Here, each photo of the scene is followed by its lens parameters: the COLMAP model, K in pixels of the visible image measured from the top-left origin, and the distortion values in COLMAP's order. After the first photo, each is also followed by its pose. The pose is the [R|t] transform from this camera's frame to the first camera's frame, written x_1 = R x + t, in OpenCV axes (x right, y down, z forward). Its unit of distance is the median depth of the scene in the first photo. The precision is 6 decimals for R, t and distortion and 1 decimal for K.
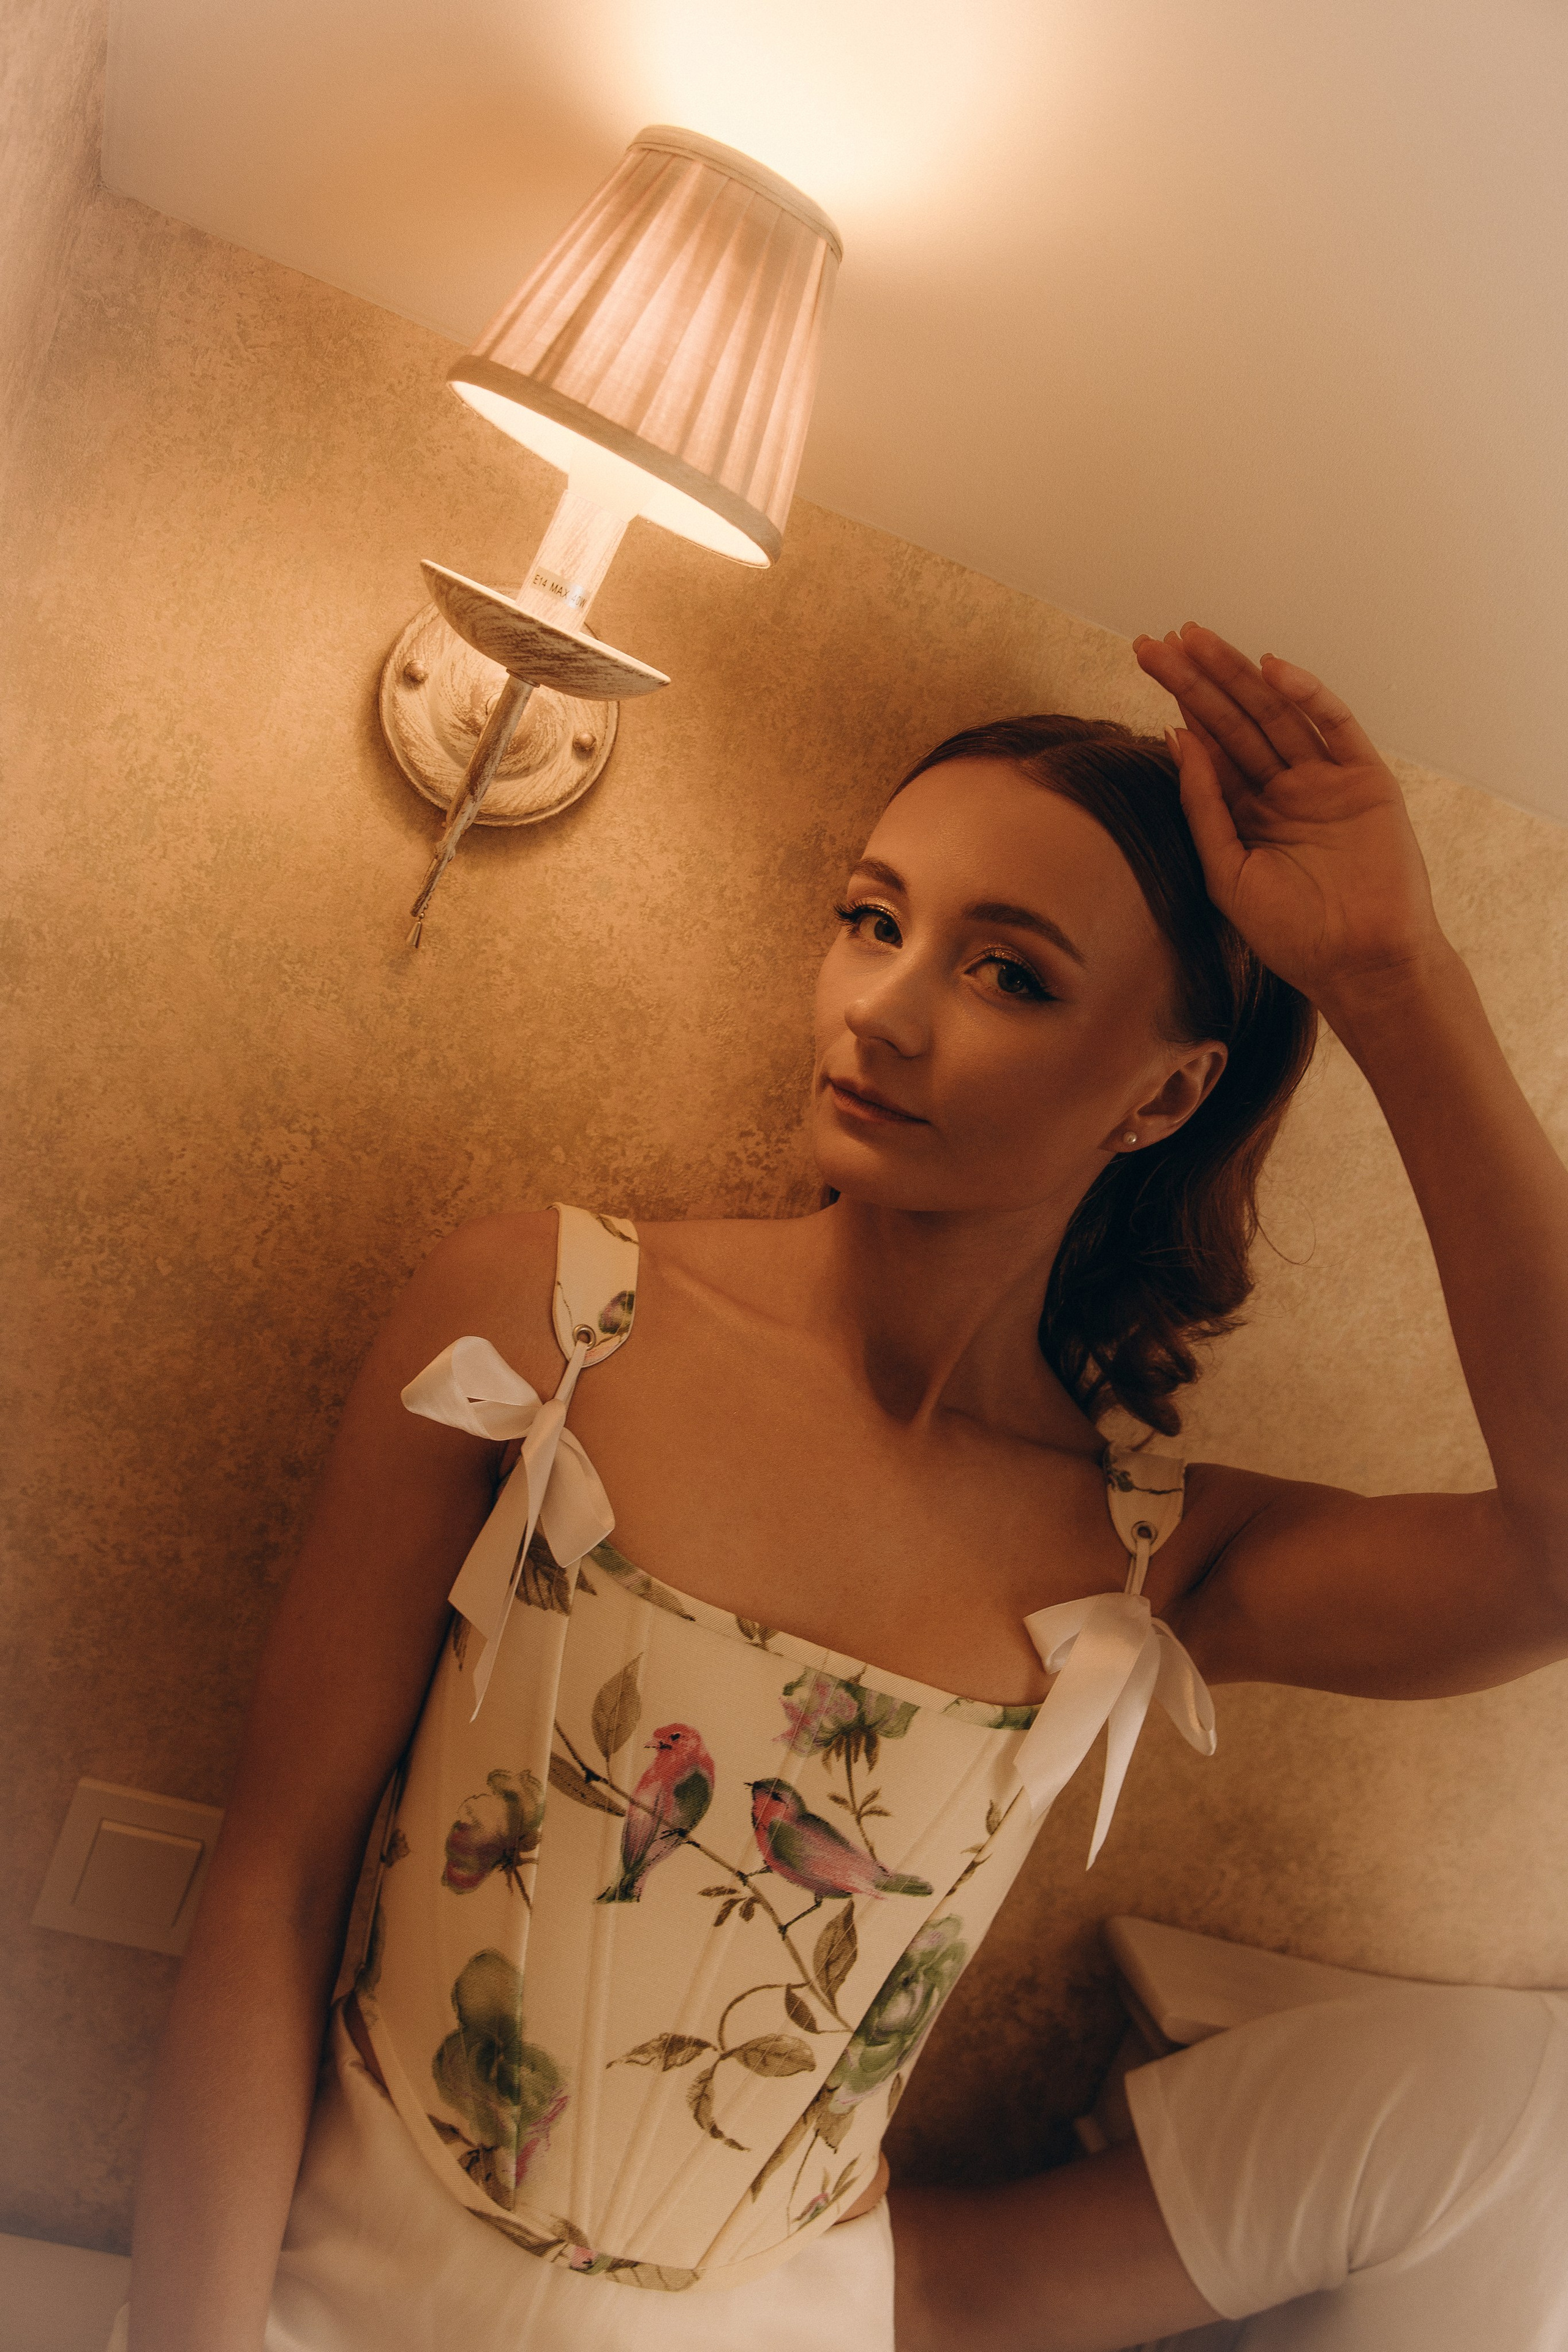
lens RADIAL K [[2249.4, 0, 784.0], [0, 2249.4, 1176.0], [0, 0, 1]] dist [0.024995, -0.038048]
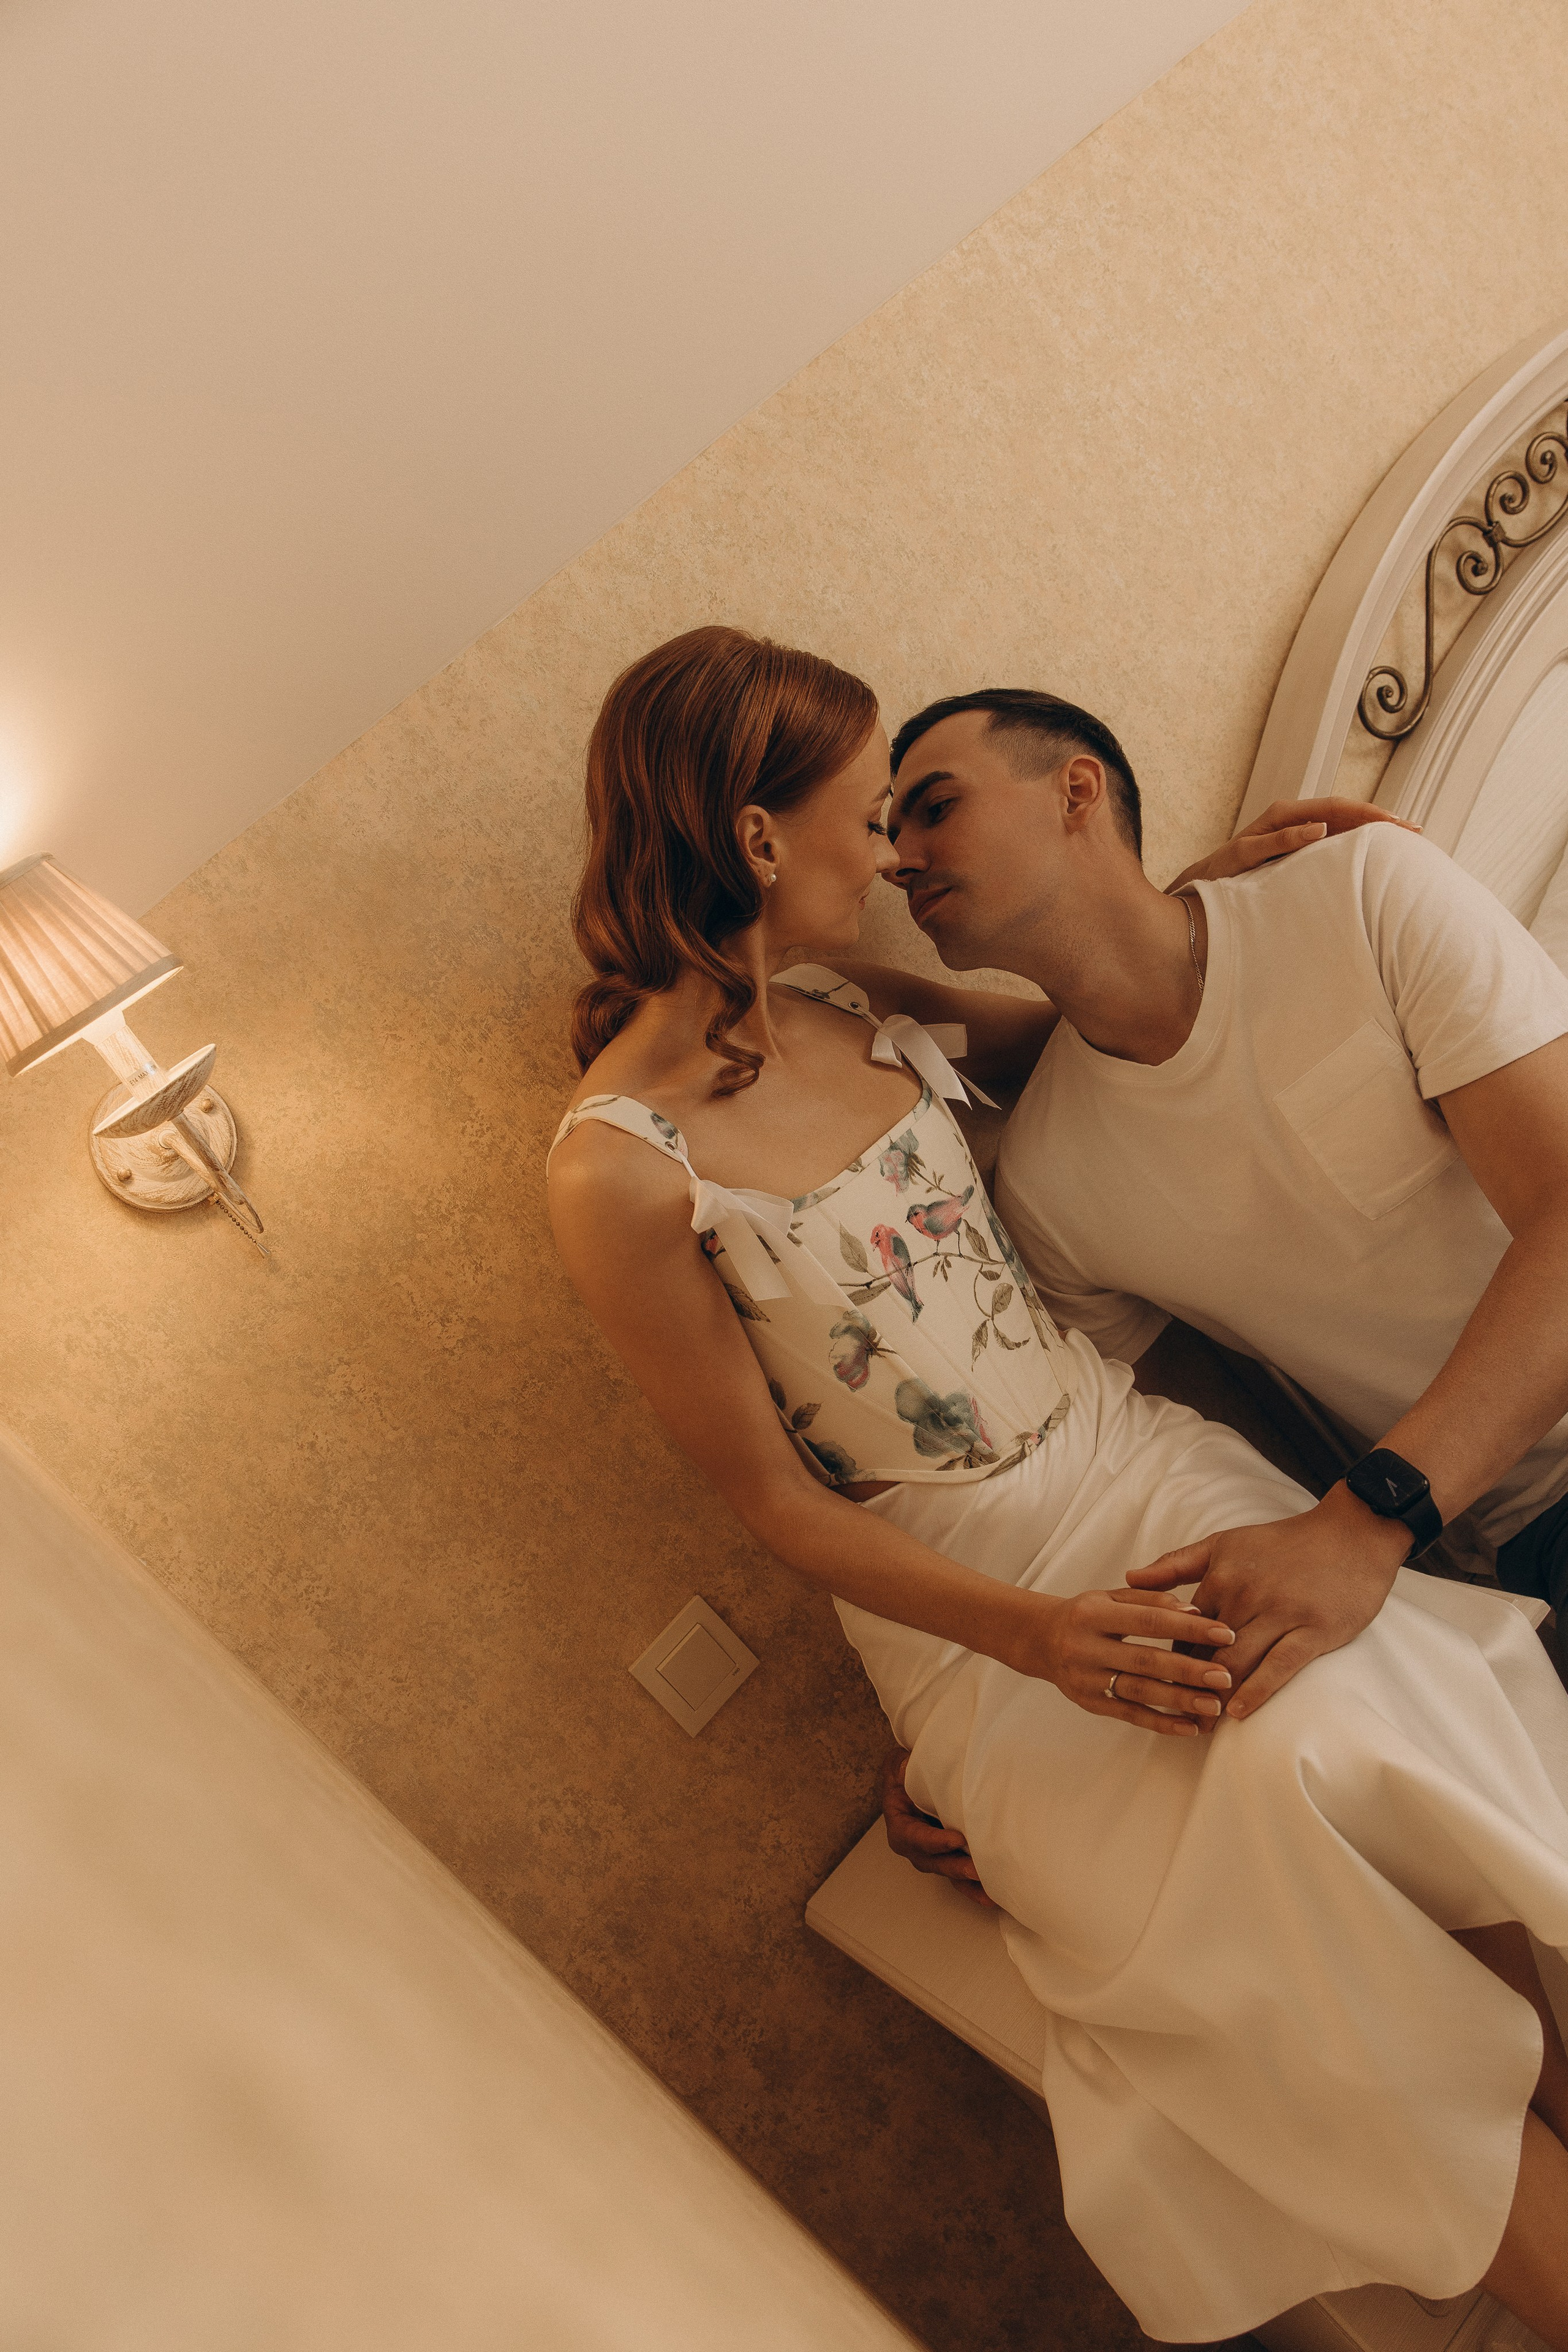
lens RADIAL K [[2249.4, 0, 784.0], [0, 2249.4, 1176.0], [0, 0, 1]] dist [0.024995, -0.038048]
pose [[0.456372, -0.888769, 0.042585, -0.010214], [0.884150, 0.458340, 0.090576, 0.057950], [-0.100020, -0.003684, 0.994979, -0.696588]]
